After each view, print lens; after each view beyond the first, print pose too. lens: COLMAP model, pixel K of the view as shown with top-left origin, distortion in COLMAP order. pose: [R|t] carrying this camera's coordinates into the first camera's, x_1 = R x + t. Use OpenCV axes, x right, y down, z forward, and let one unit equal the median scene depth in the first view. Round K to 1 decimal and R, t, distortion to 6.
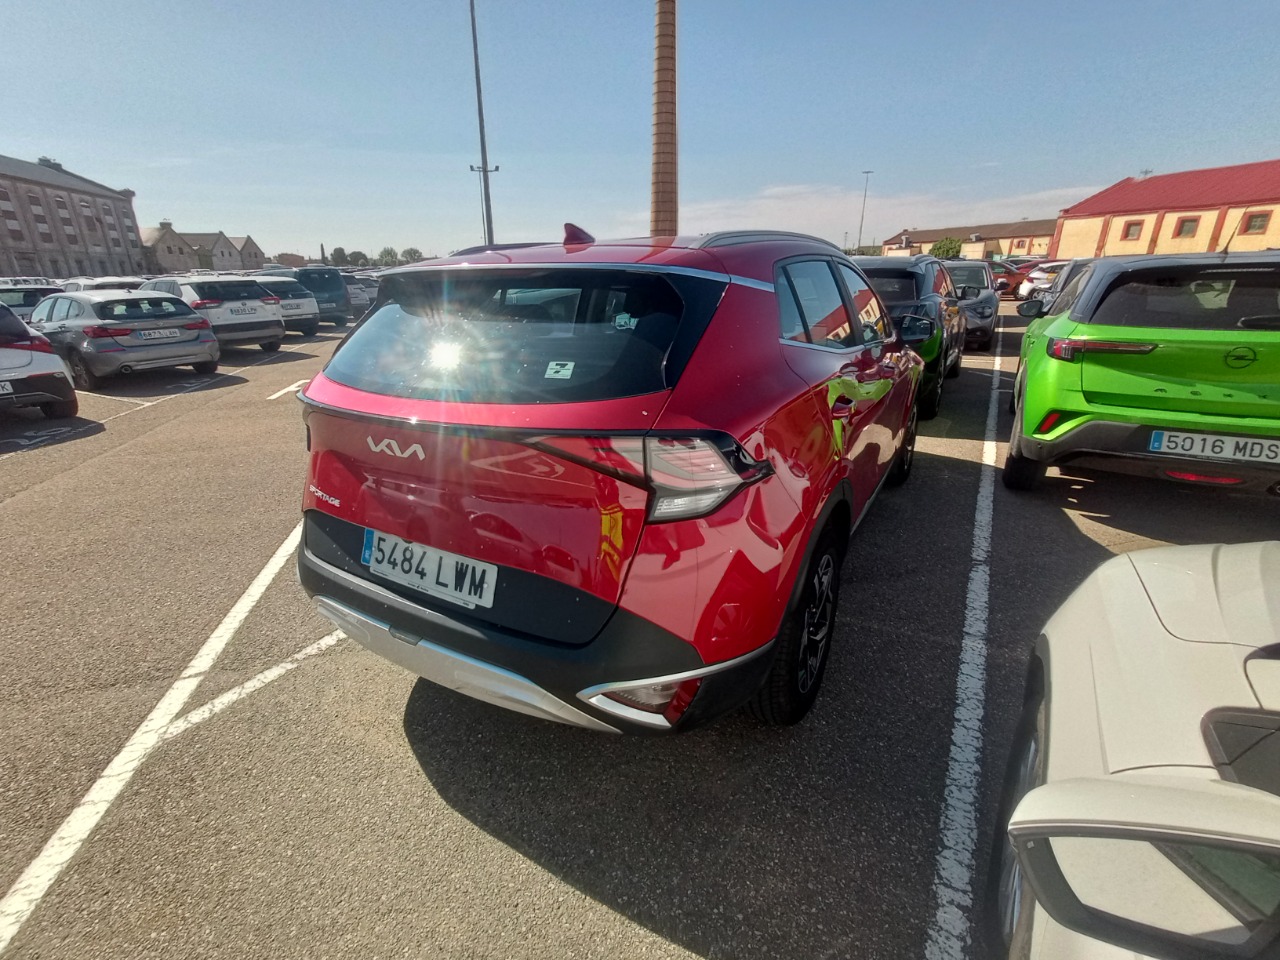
lens RADIAL K [[583.8, 0, 644.3], [0, 583.8, 439.3], [0, 0, 1]] dist [0.001375, 0.014261]
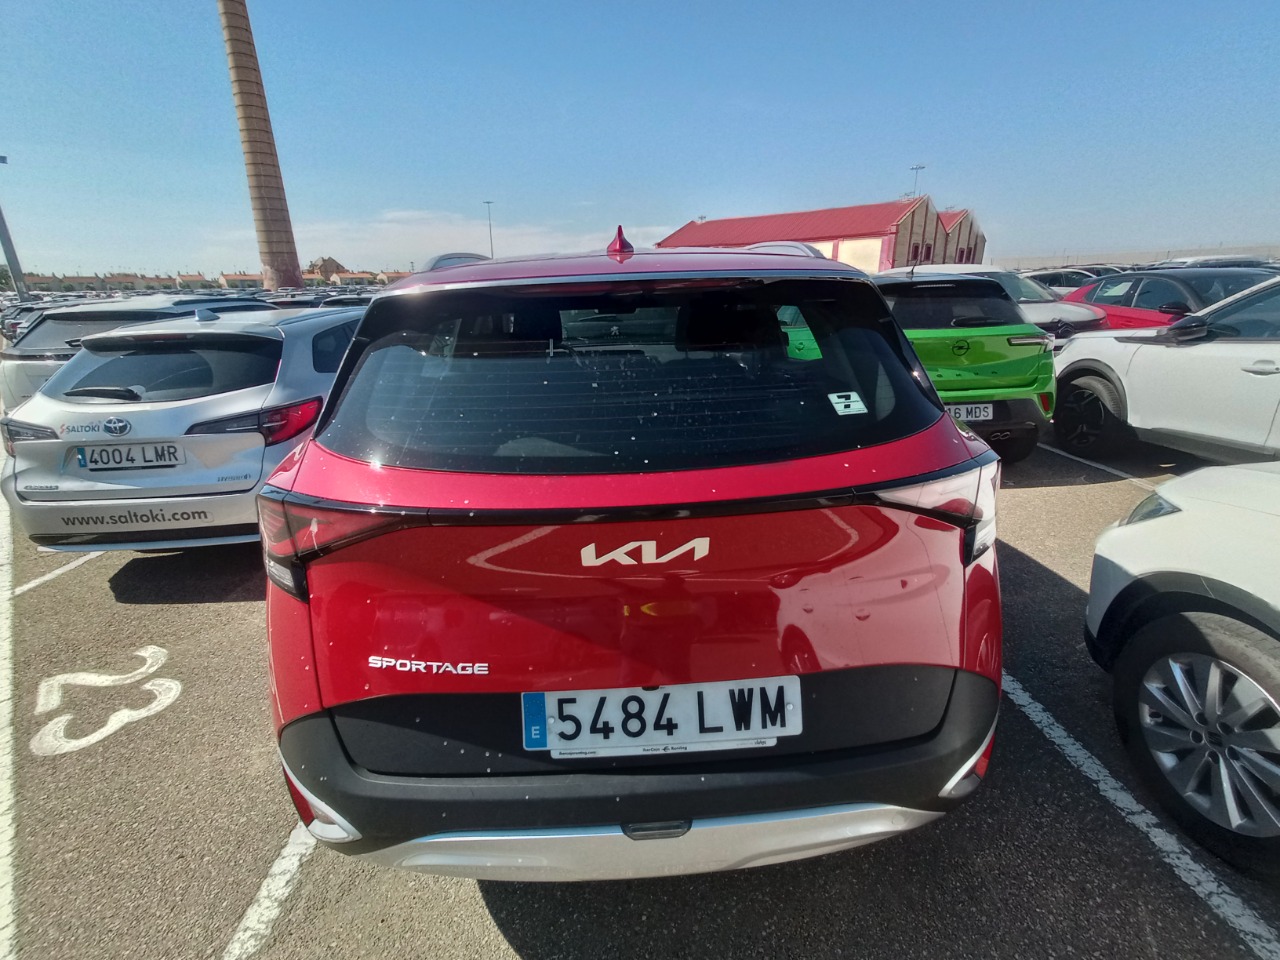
lens RADIAL K [[587.5, 0, 617.0], [0, 587.5, 445.9], [0, 0, 1]] dist [-0.001530, 0.010891]
pose [[0.846828, -0.148616, 0.510681, -0.689486], [0.165061, 0.986194, 0.013288, -0.103709], [-0.505605, 0.073041, 0.859668, 0.398312]]
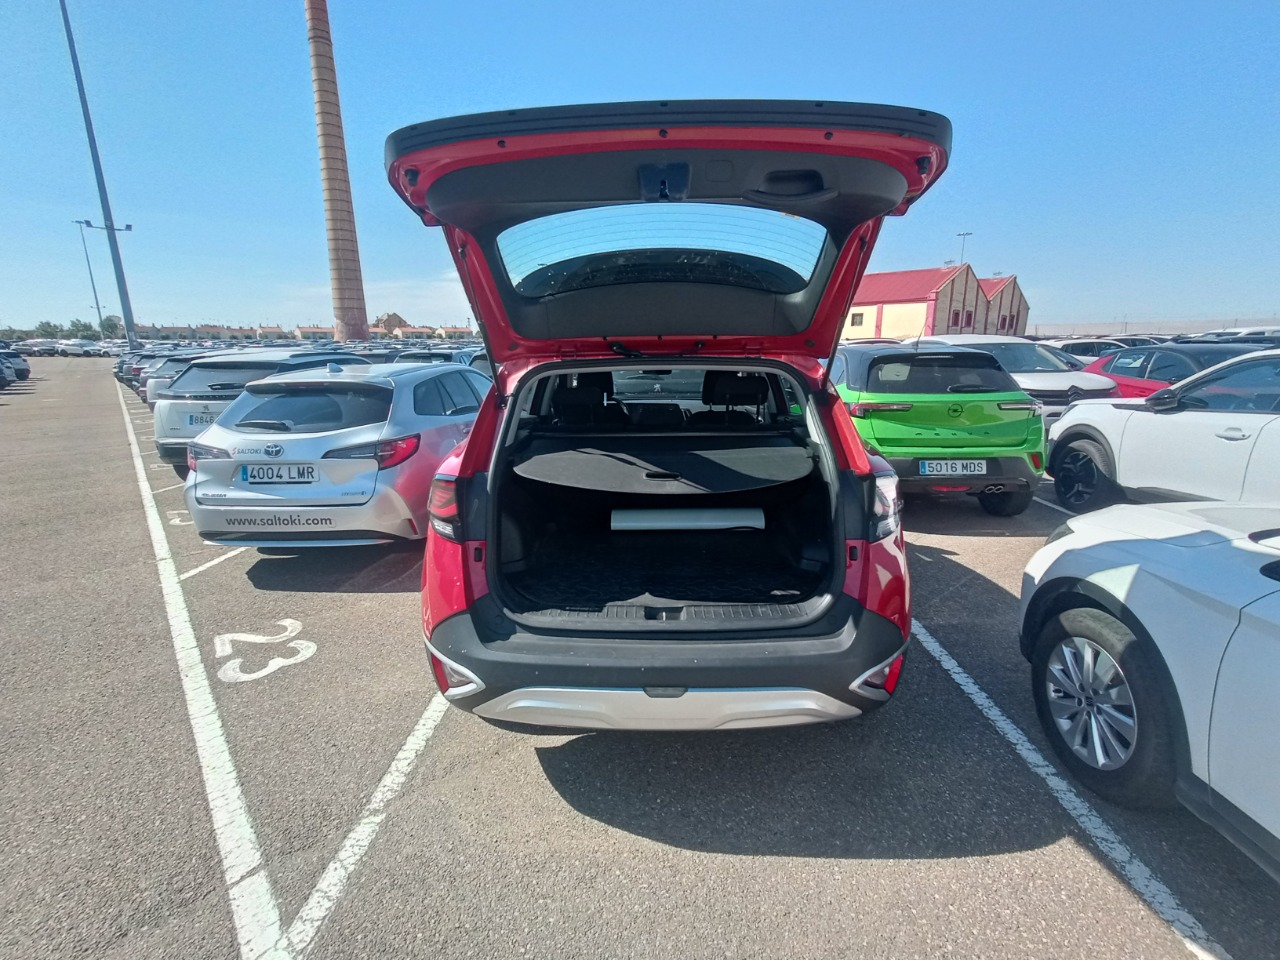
lens RADIAL K [[587.5, 0, 617.0], [0, 587.5, 445.9], [0, 0, 1]] dist [-0.001530, 0.010891]
pose [[0.883304, -0.072370, 0.463182, -0.898955], [0.126983, 0.988012, -0.087788, -0.034113], [-0.451276, 0.136360, 0.881905, 0.046573]]
